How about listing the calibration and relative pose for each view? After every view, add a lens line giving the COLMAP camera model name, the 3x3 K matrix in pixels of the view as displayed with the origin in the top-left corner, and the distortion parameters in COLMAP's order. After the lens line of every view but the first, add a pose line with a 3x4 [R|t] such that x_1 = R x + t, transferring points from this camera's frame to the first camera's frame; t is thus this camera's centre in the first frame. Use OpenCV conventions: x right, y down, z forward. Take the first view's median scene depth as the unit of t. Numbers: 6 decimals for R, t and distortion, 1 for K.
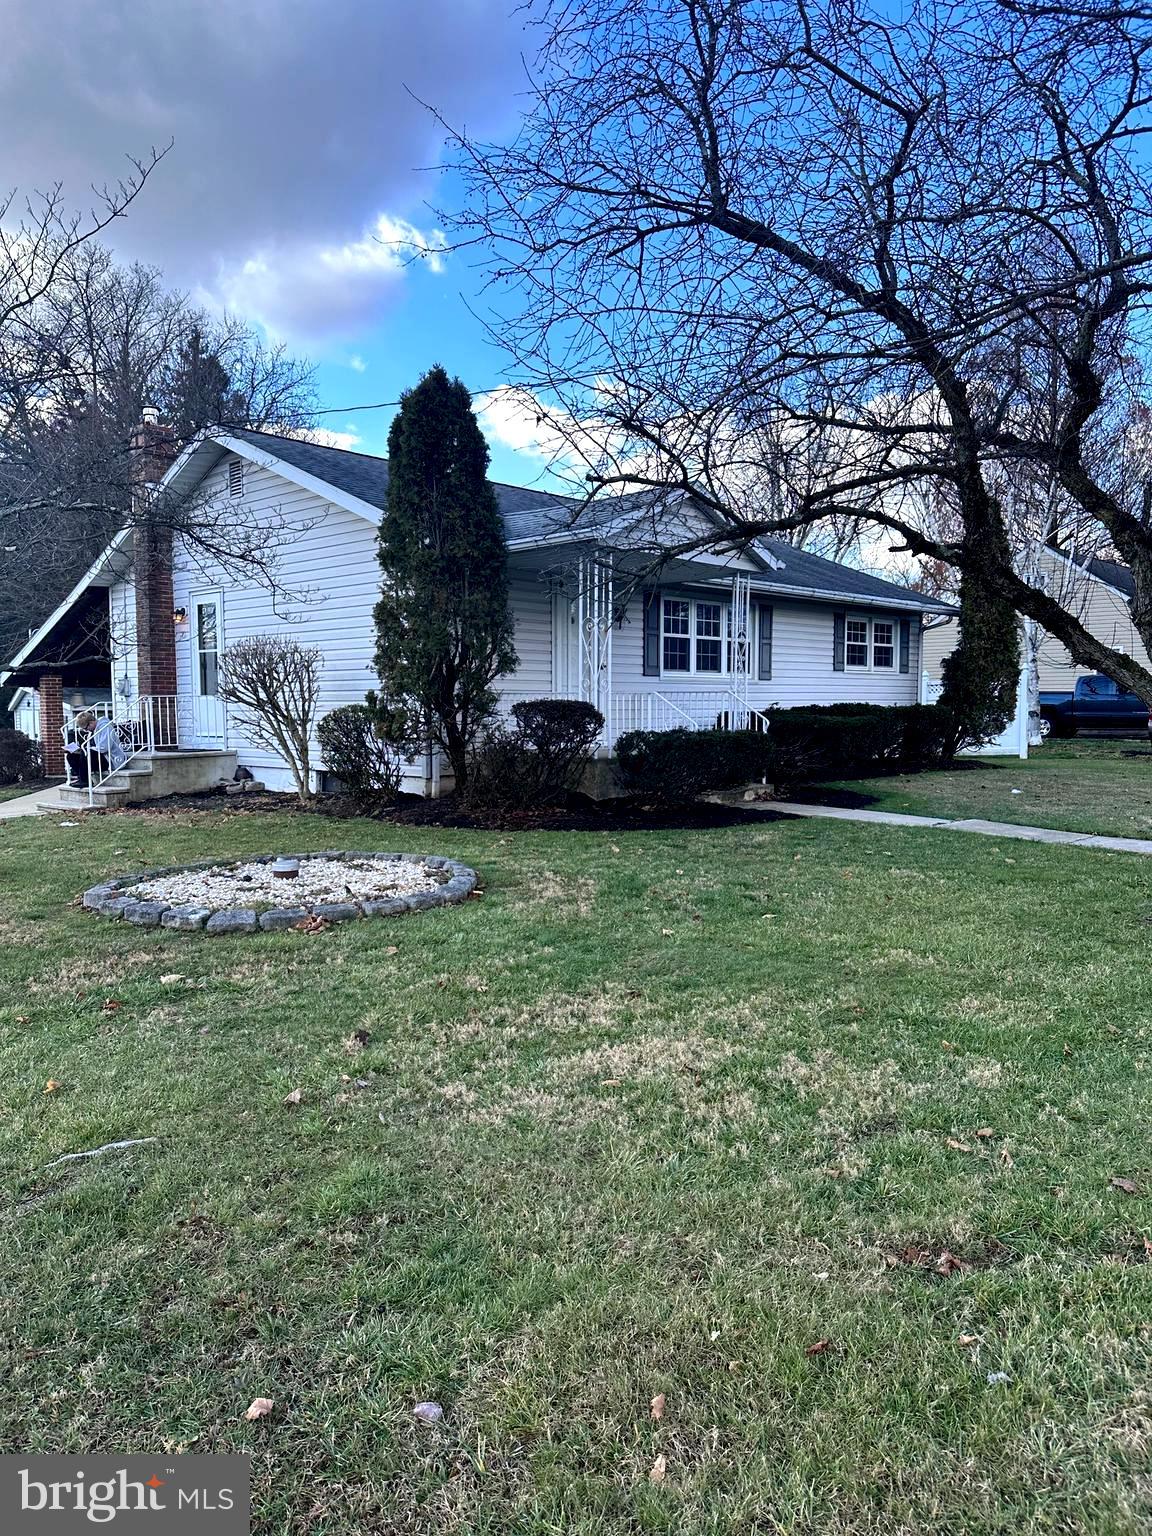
lens RADIAL K [[1085.0, 0, 576.0], [0, 1085.0, 768.0], [0, 0, 1]] dist [0.176972, -0.363443]
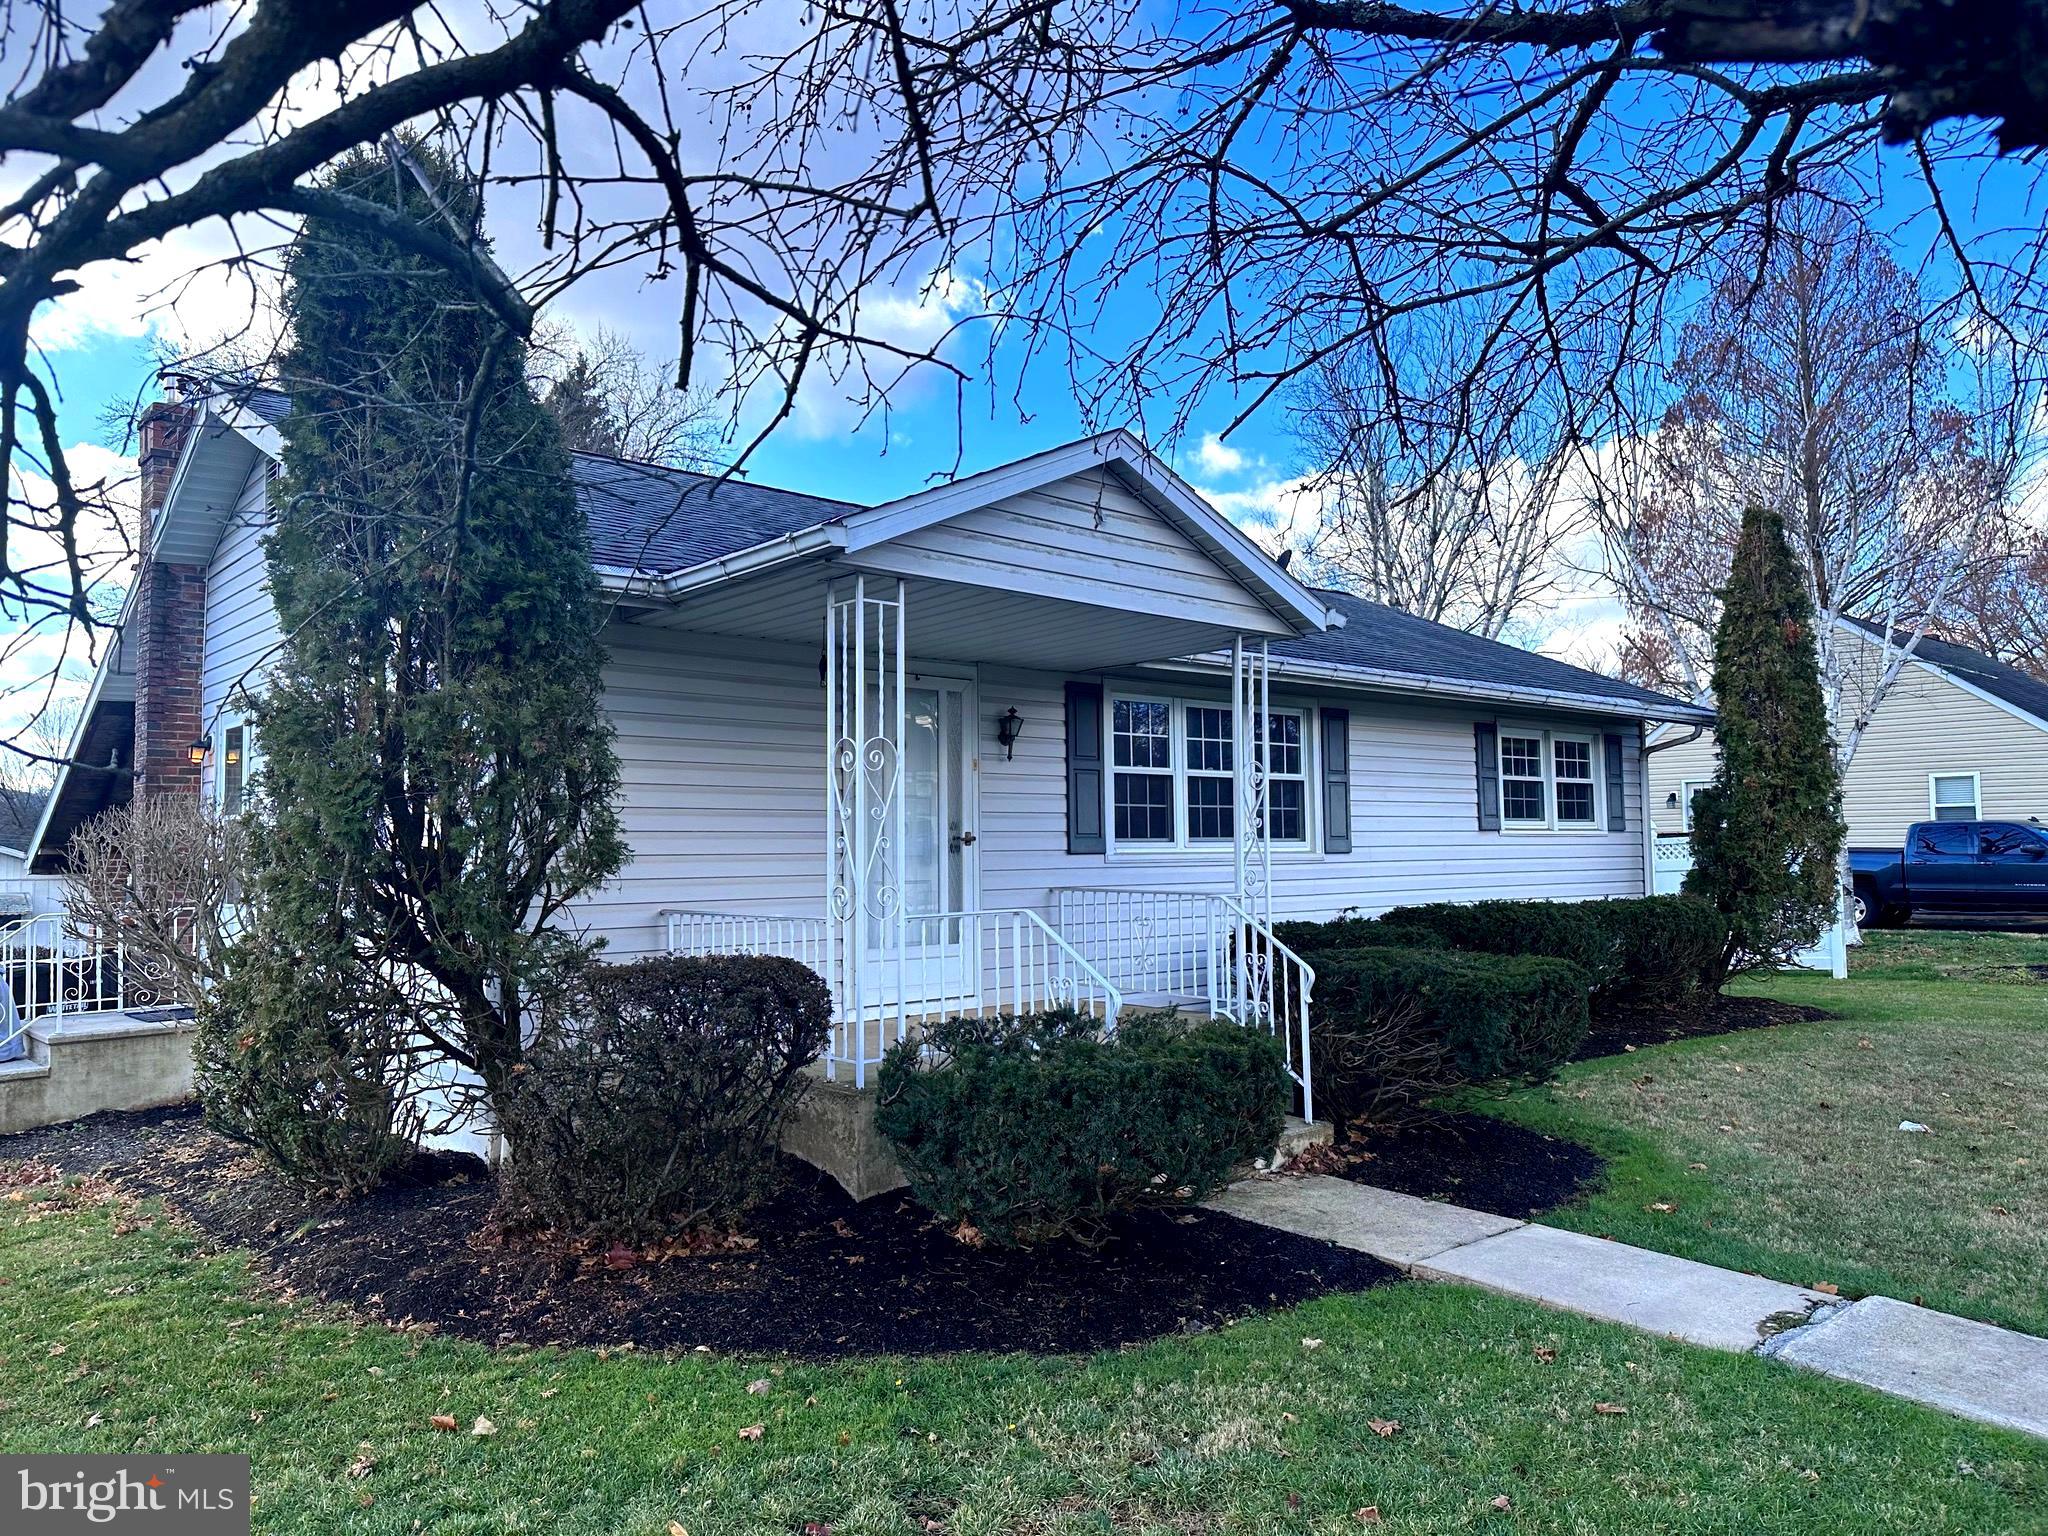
lens RADIAL K [[1446.6, 0, 1024.0], [0, 1446.6, 768.0], [0, 0, 1]] dist [0.176972, -0.363443]
pose [[0.996507, -0.010573, -0.082840, 0.084333], [0.001342, 0.993853, -0.110703, -0.045205], [0.083501, 0.110205, 0.990395, 0.312171]]
